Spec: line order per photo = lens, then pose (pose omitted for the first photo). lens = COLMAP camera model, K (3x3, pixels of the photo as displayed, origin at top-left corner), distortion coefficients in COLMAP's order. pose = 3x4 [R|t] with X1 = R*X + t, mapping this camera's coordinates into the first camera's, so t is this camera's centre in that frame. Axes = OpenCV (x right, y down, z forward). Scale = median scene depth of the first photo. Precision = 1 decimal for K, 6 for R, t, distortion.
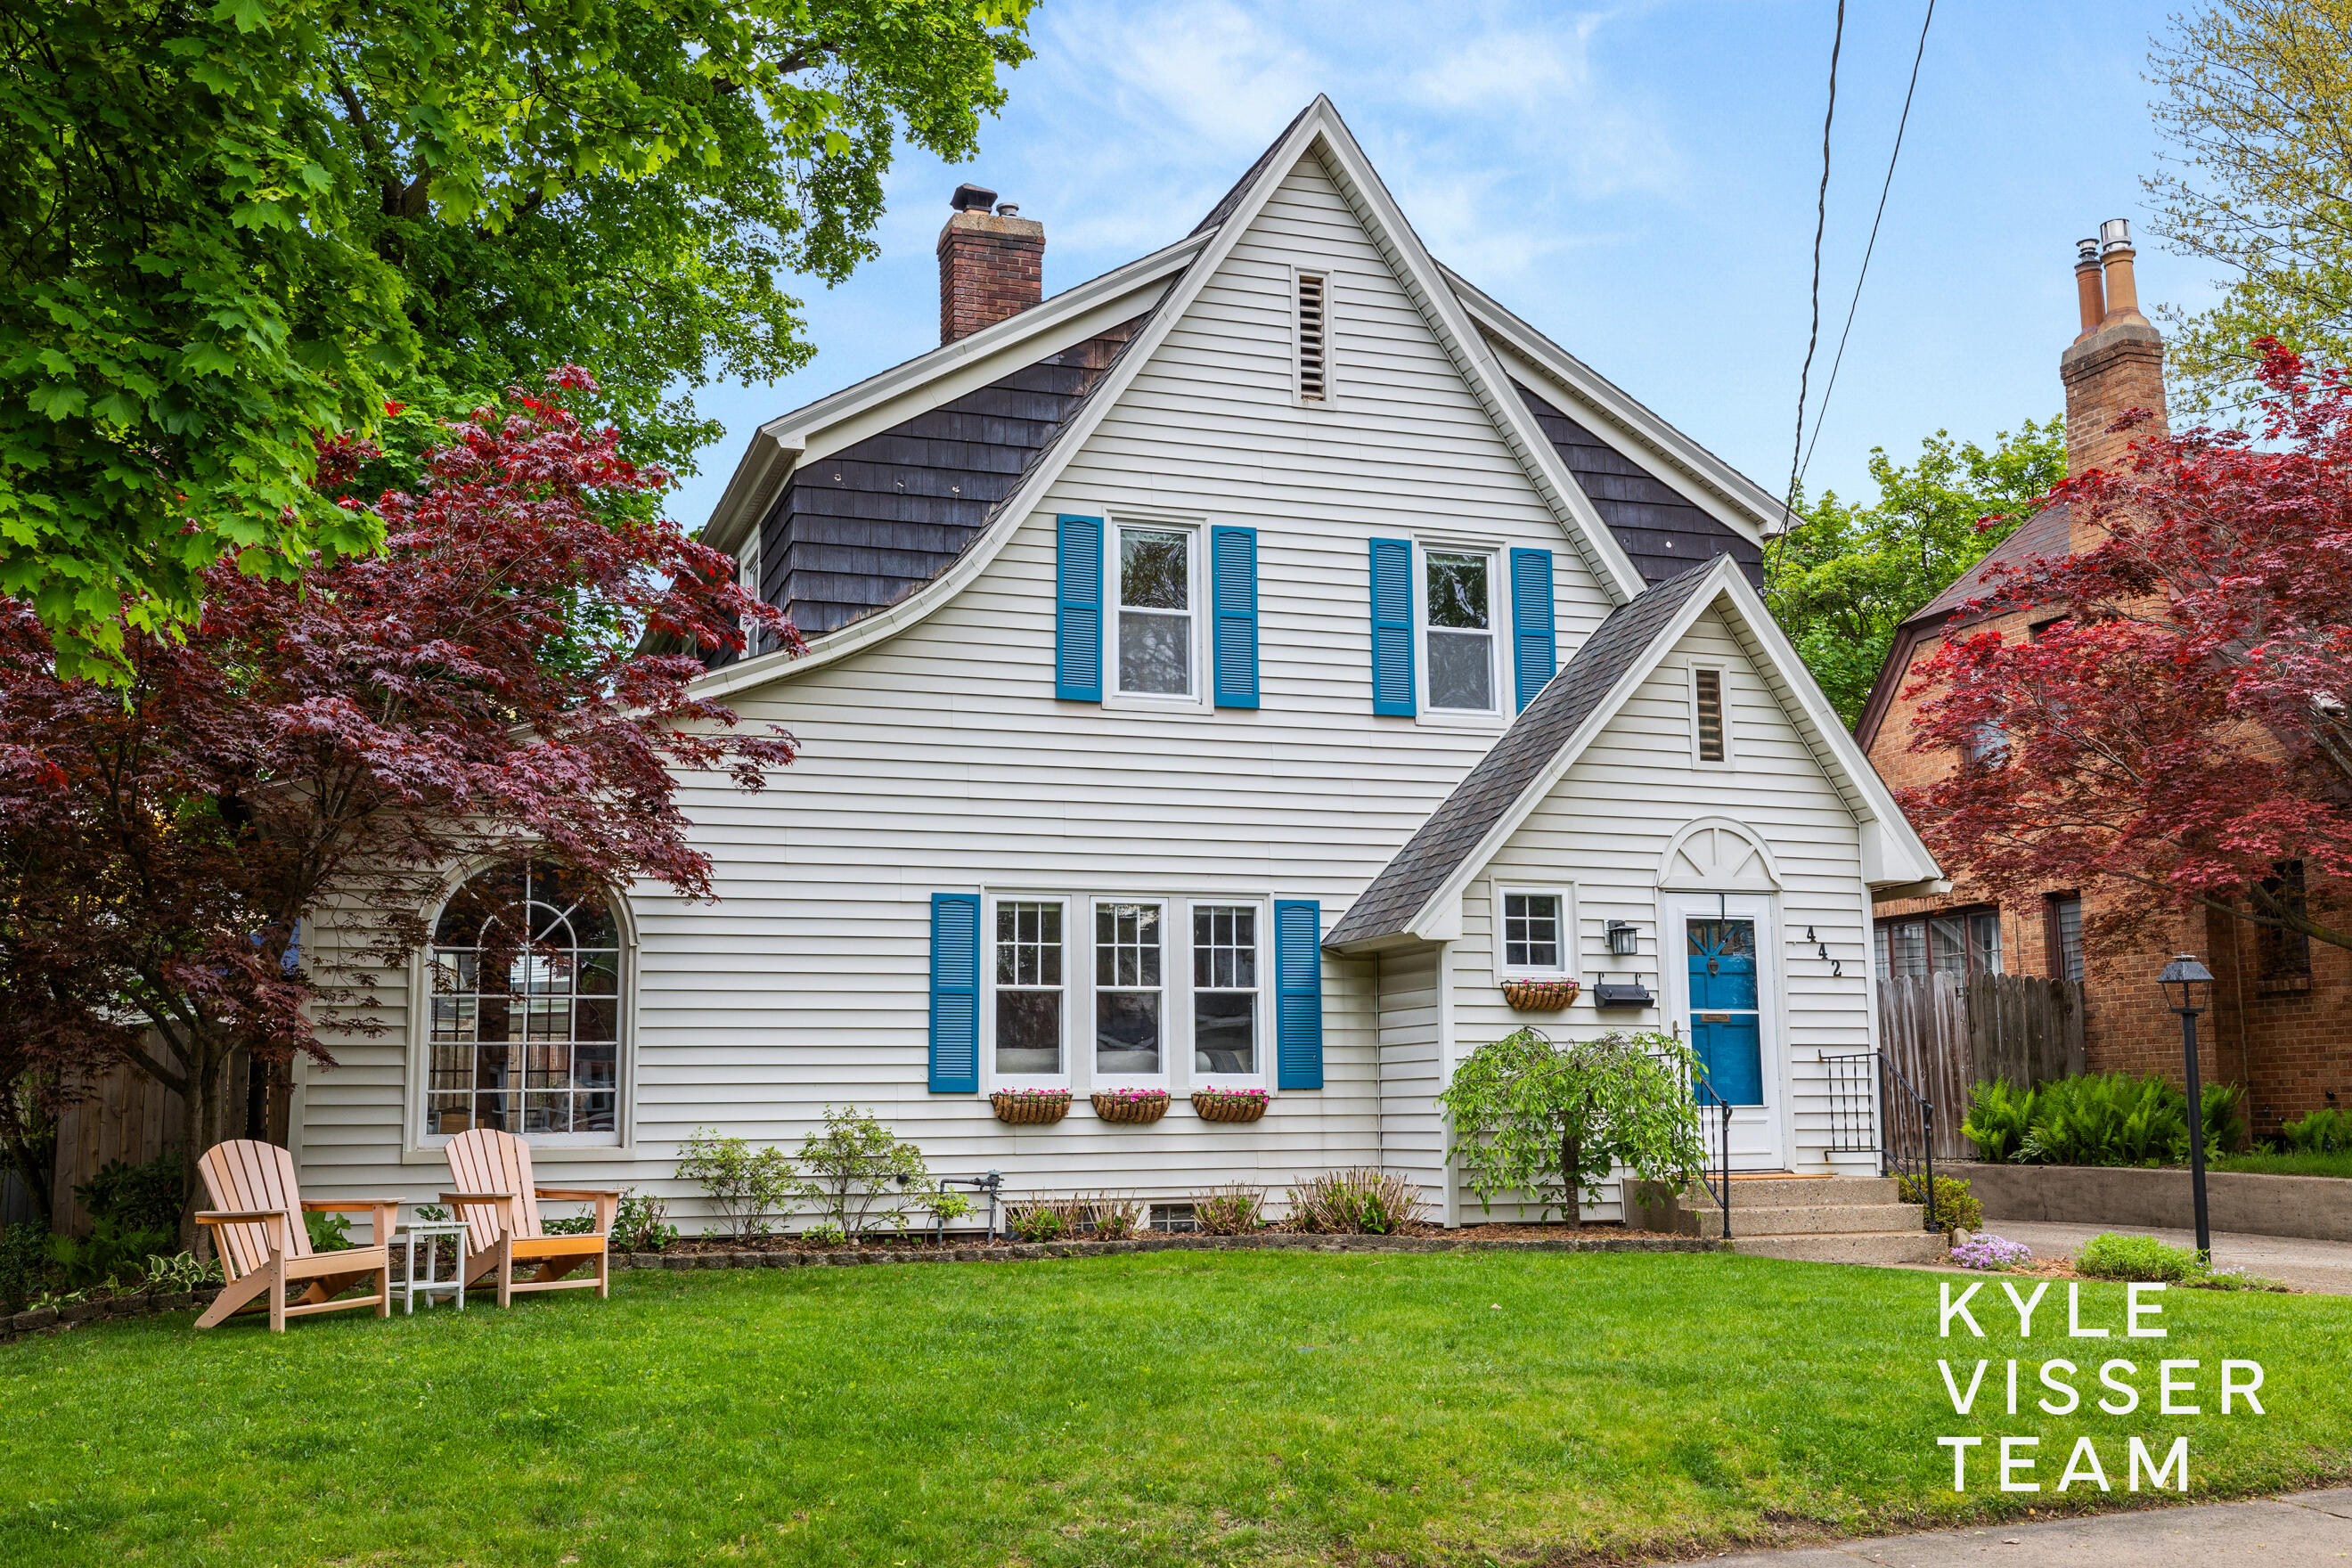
lens RADIAL K [[2373.8, 0, 1180.3], [0, 2373.8, 709.5], [0, 0, 1]] dist [0.007696, 0.007645]
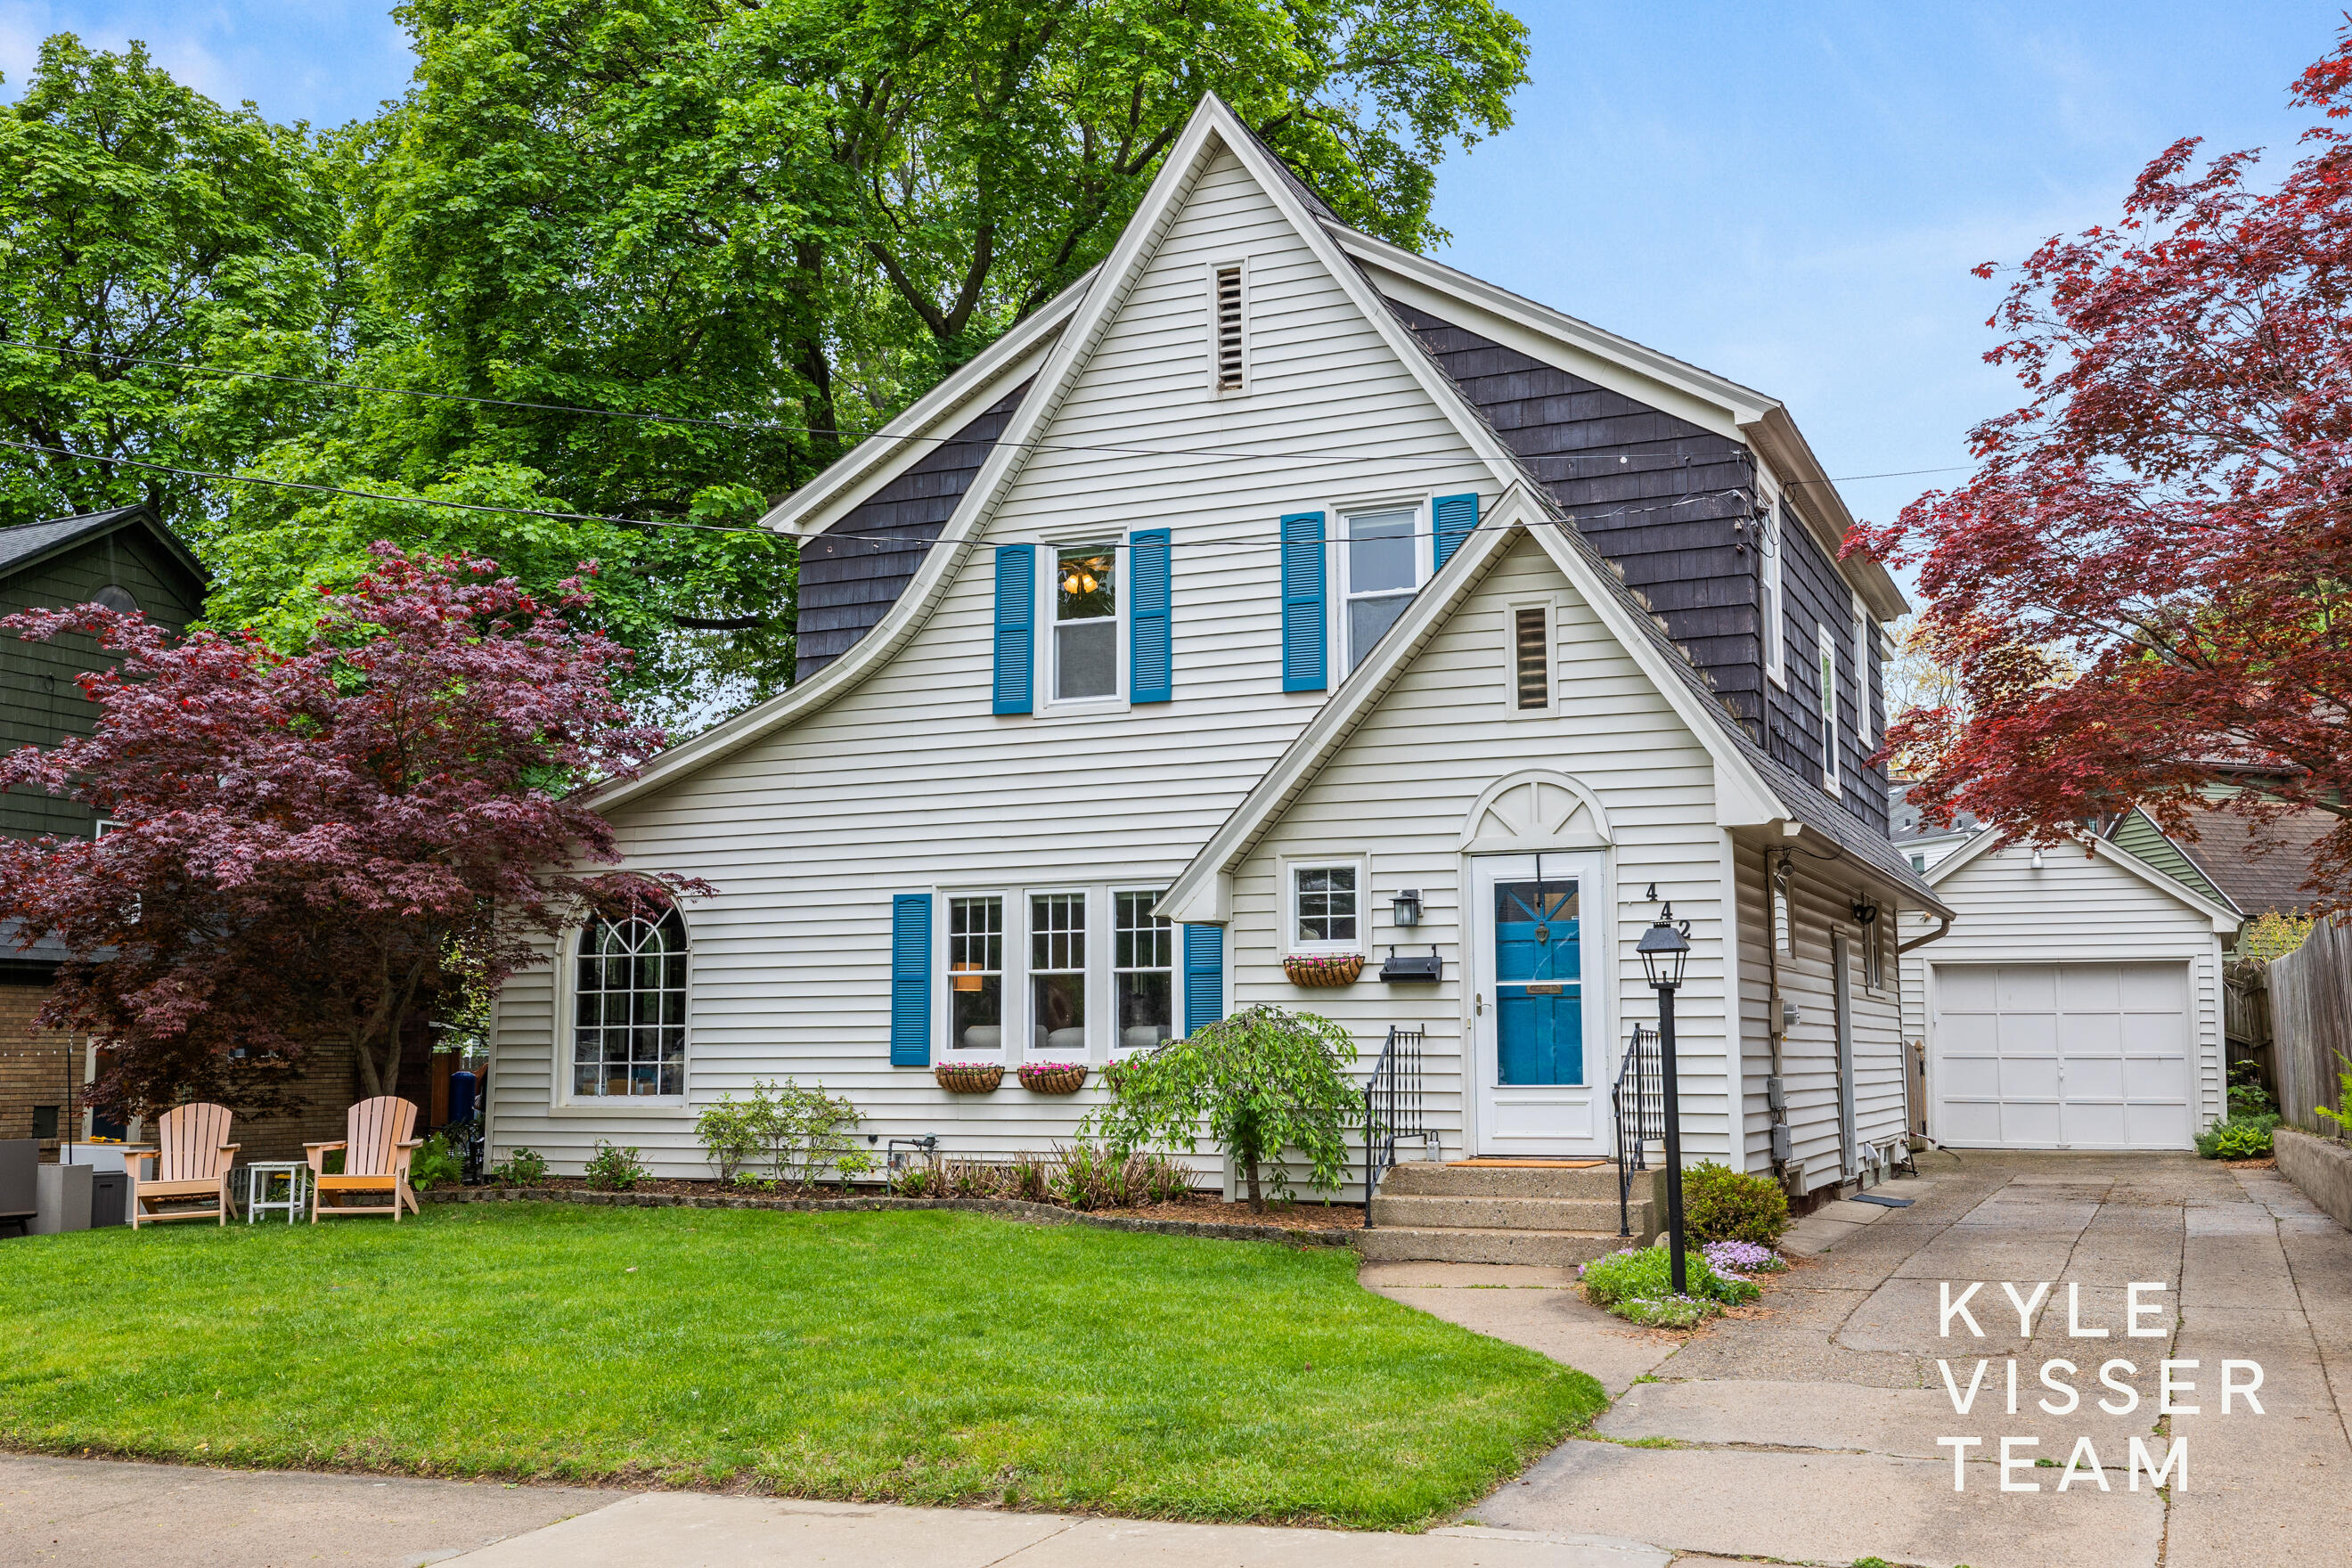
lens RADIAL K [[2293.1, 0, 1027.8], [0, 2293.1, 718.5], [0, 0, 1]] dist [0.004558, 0.008806]
pose [[0.711045, -0.097148, -0.696403, 0.710394], [0.117399, 0.992910, -0.018644, 0.019398], [0.693276, -0.068501, 0.717409, 0.235190]]
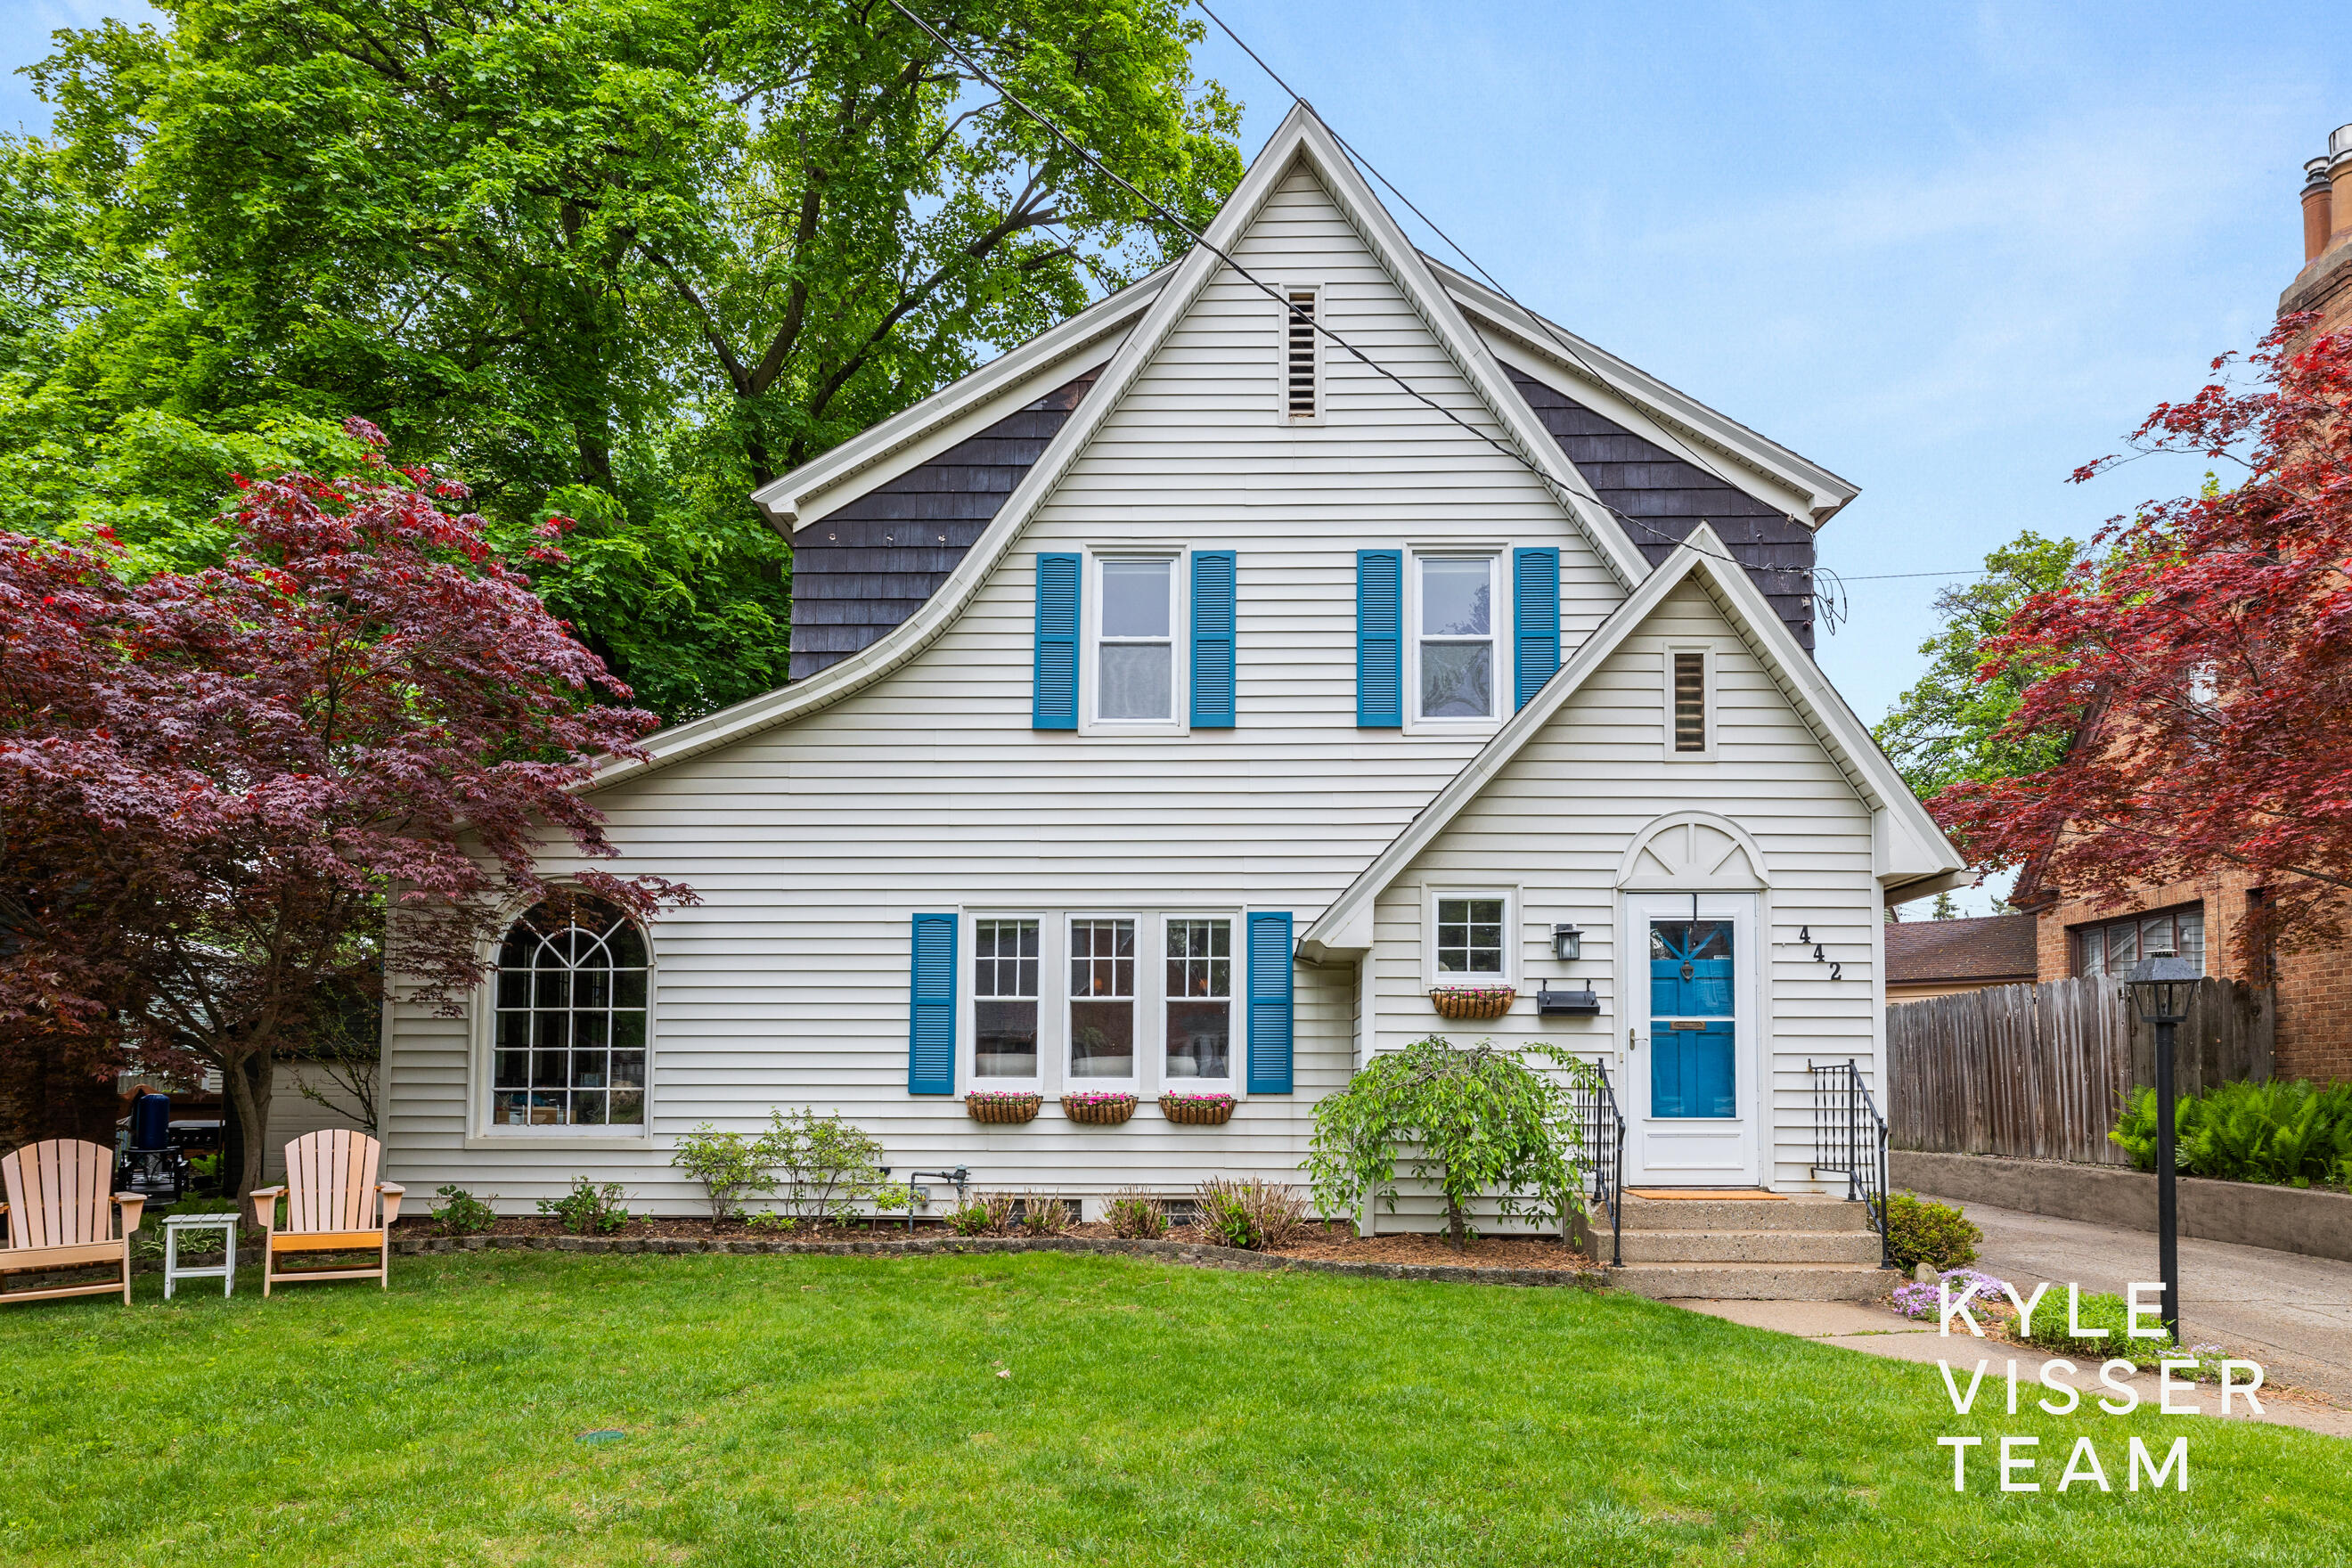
lens RADIAL K [[1622.4, 0, 1174.9], [0, 1622.4, 988.8], [0, 0, 1]] dist [0.001890, 0.006195]
pose [[0.935564, -0.008704, -0.353050, 0.262560], [0.048618, 0.993352, 0.104345, 0.038441], [0.349795, -0.114786, 0.929767, 0.332063]]
